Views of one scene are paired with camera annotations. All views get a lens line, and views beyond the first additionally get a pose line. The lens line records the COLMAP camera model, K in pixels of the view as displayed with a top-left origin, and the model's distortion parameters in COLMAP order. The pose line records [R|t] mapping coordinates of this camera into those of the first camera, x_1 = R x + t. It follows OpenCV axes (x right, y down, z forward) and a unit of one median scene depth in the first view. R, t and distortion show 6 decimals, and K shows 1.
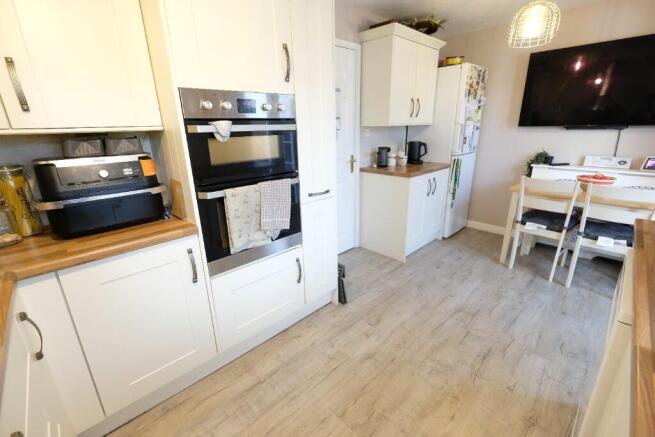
lens RADIAL K [[287.4, 0, 327.5], [0, 287.4, 218.5], [0, 0, 1]] dist [-0.000306, -0.000080]
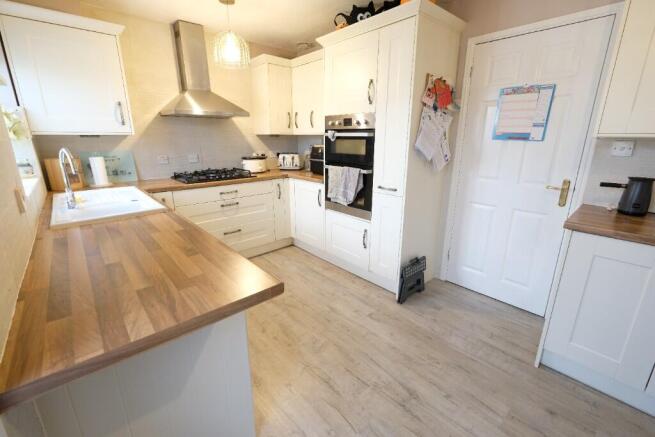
lens RADIAL K [[287.4, 0, 327.5], [0, 287.4, 218.5], [0, 0, 1]] dist [-0.000306, -0.000080]
pose [[-0.049388, 0.296166, -0.953859, 1.293975], [-0.311618, 0.902783, 0.296442, -0.278293], [0.948923, 0.311880, 0.047704, 0.799837]]
